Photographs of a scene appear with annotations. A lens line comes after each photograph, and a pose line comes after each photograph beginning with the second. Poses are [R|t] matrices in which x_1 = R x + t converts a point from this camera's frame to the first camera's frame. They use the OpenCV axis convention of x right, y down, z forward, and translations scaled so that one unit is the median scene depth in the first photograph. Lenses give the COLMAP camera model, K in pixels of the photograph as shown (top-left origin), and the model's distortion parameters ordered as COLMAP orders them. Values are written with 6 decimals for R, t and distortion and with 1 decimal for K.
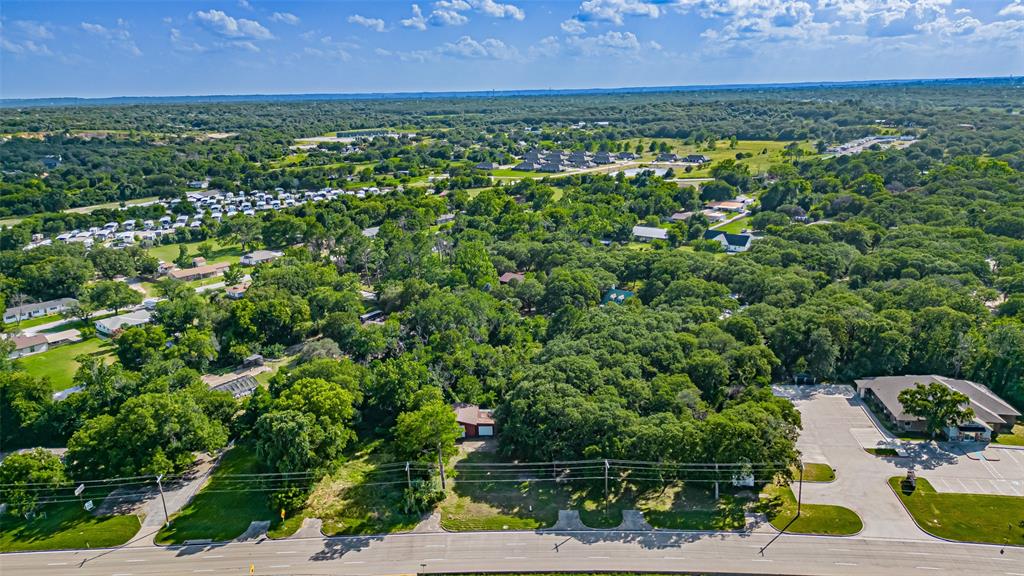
lens RADIAL K [[761.4, 0, 508.4], [0, 761.4, 289.5], [0, 0, 1]] dist [0.077144, -0.090204]
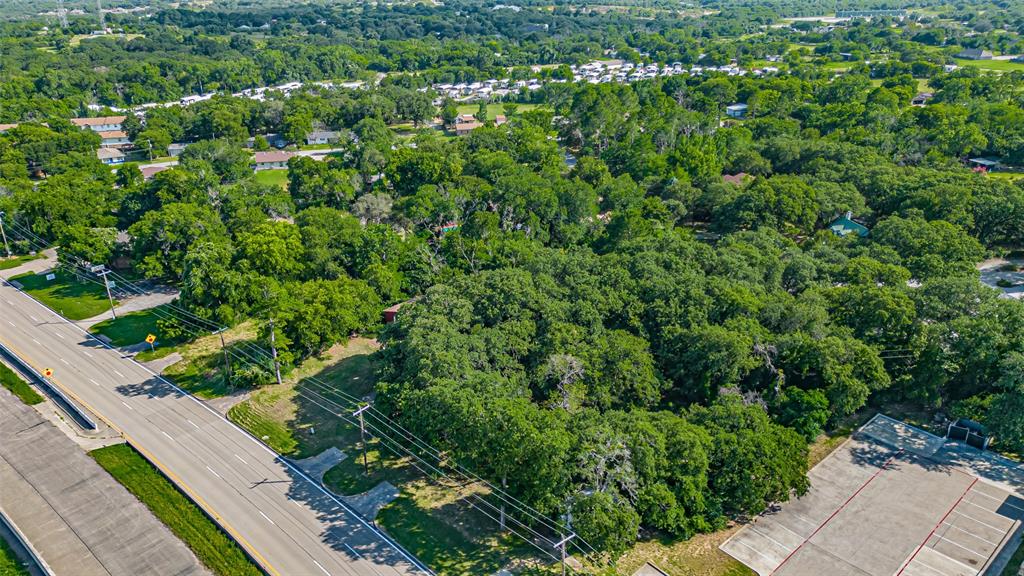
lens RADIAL K [[717.1, 0, 508.3], [0, 717.1, 289.9], [0, 0, 1]] dist [0.060528, -0.056637]
pose [[0.743728, 0.263020, -0.614564, 0.604149], [-0.166543, 0.963258, 0.210708, -0.047198], [0.647404, -0.054358, 0.760206, 0.570157]]
